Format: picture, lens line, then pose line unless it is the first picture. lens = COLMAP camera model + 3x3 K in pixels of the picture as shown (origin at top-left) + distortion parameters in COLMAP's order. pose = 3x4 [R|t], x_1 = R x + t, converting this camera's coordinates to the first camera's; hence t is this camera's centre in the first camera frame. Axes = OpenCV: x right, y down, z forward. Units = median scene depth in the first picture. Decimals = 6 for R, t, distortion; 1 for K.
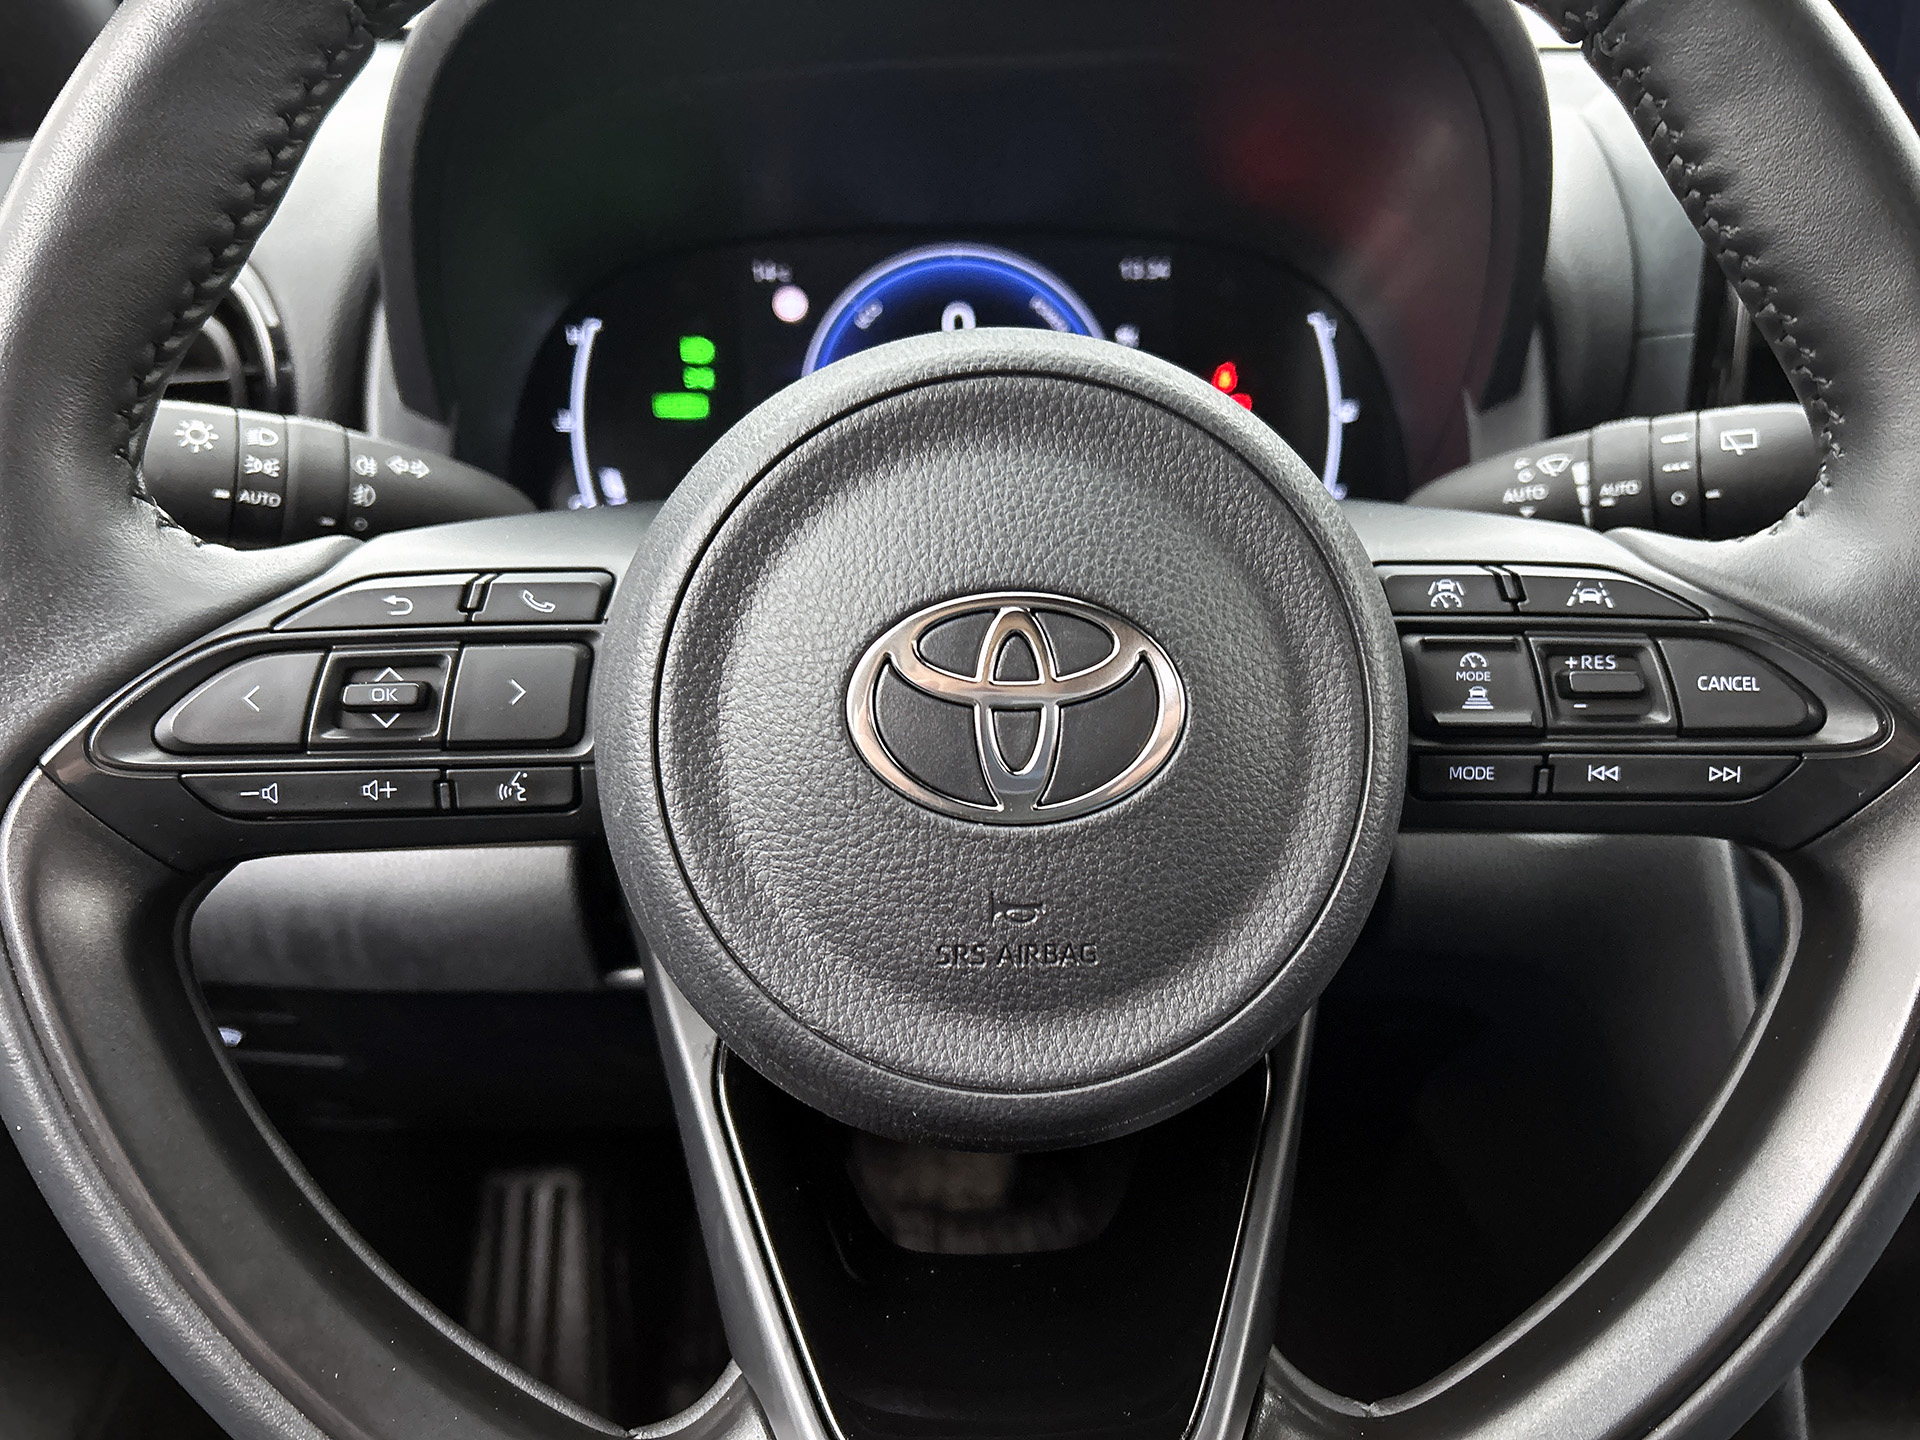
lens RADIAL K [[1511.3, 0, 960.0], [0, 1511.3, 720.0], [0, 0, 1]] dist [-0.008797, 0.002498]
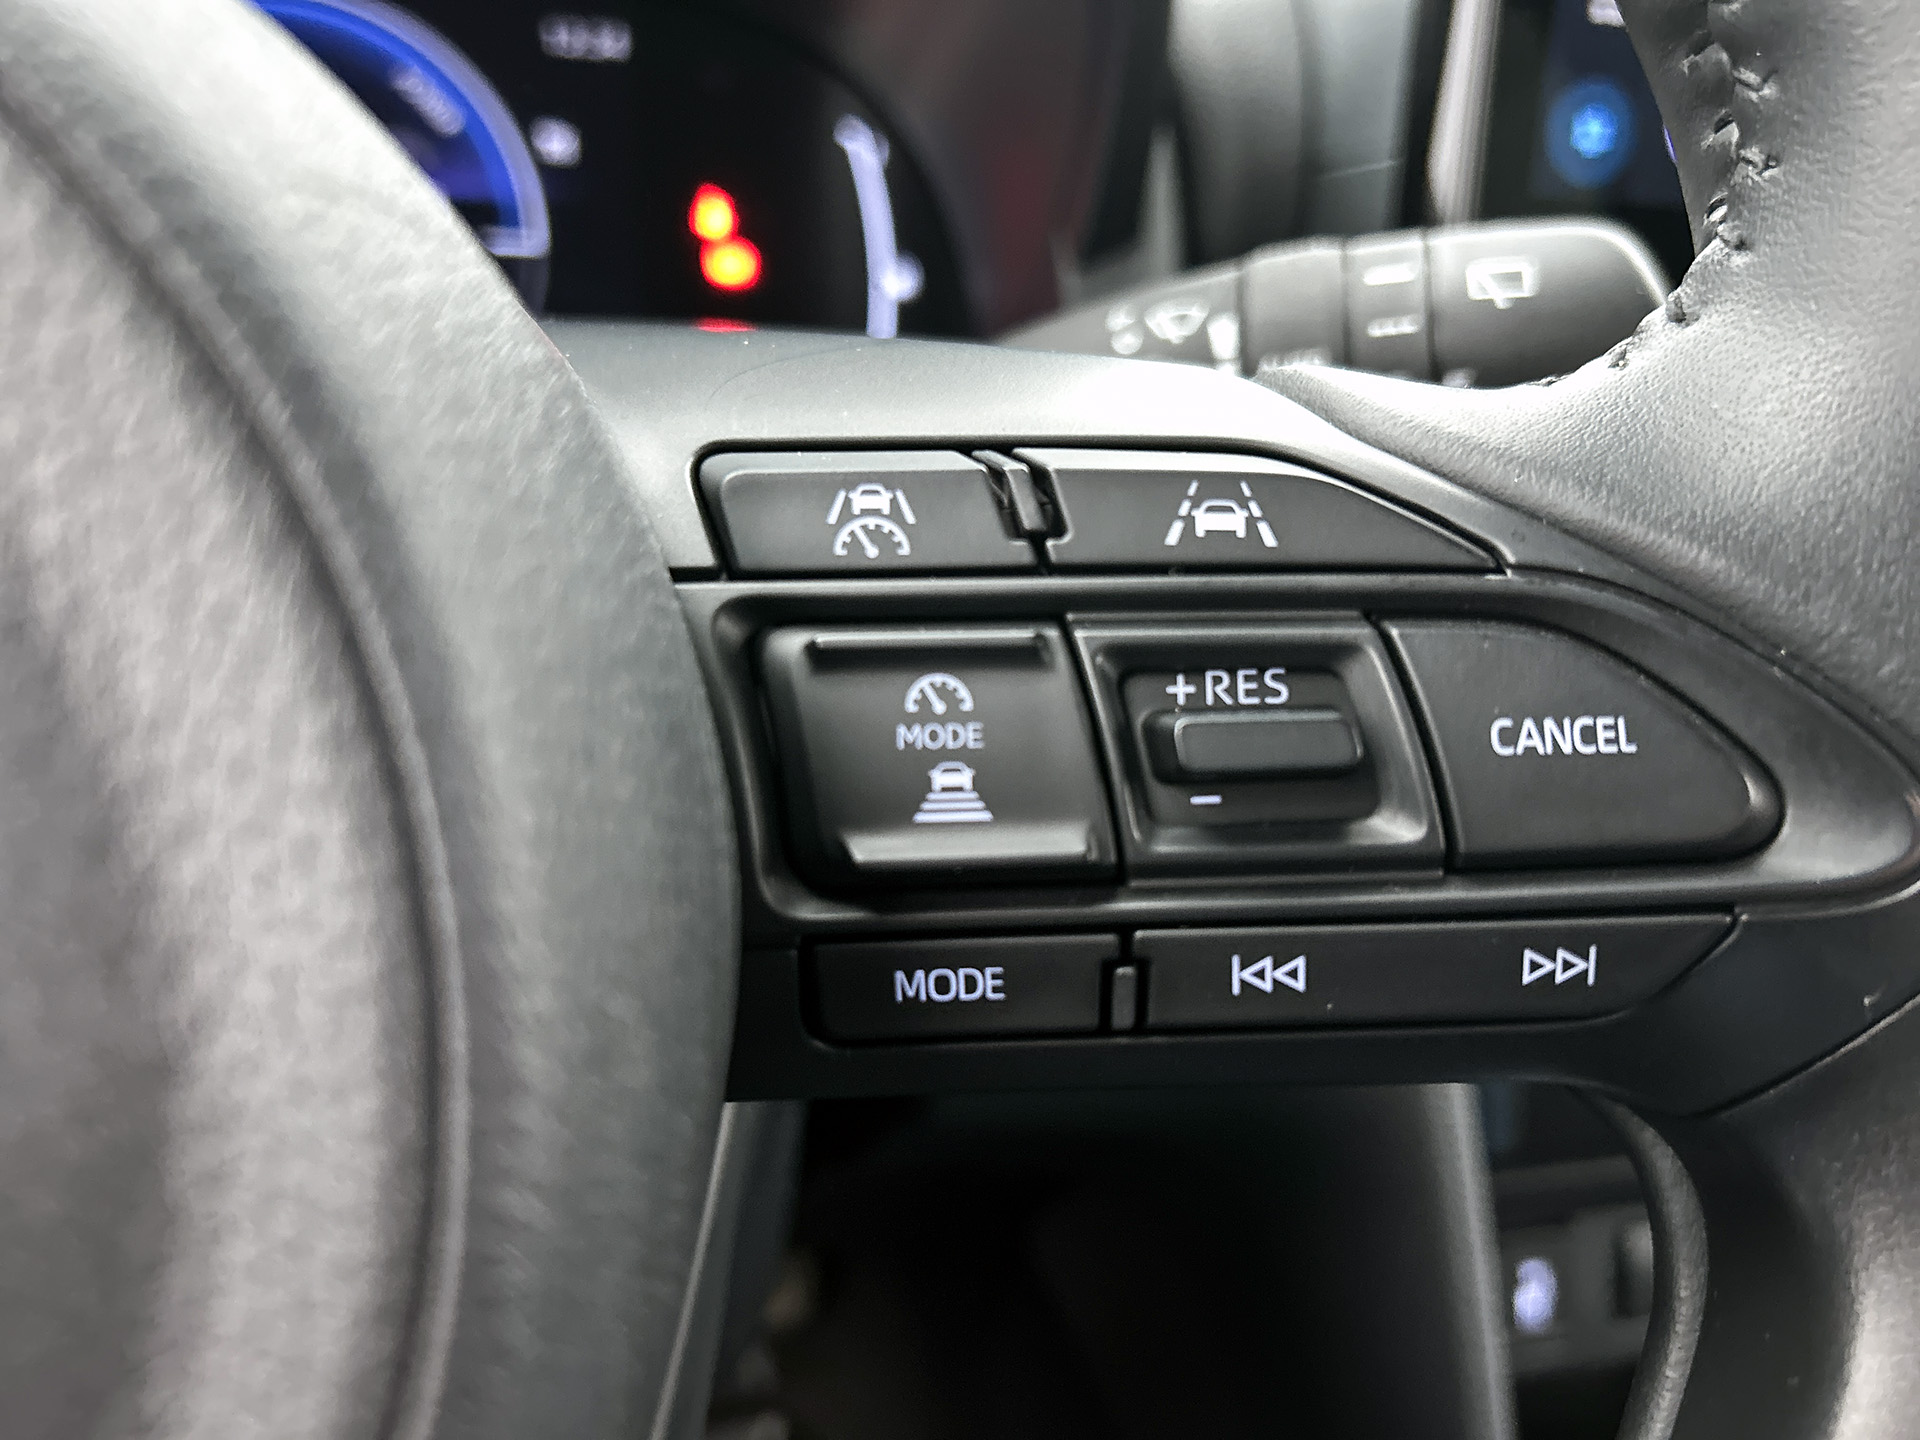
lens RADIAL K [[1496.8, 0, 975.4], [0, 1496.8, 715.4], [0, 0, 1]] dist [0.032547, -0.101735]
pose [[0.974179, -0.046309, 0.220976, 0.267485], [0.040357, 0.998692, 0.031380, -0.046009], [-0.222141, -0.021652, 0.974774, 0.634430]]
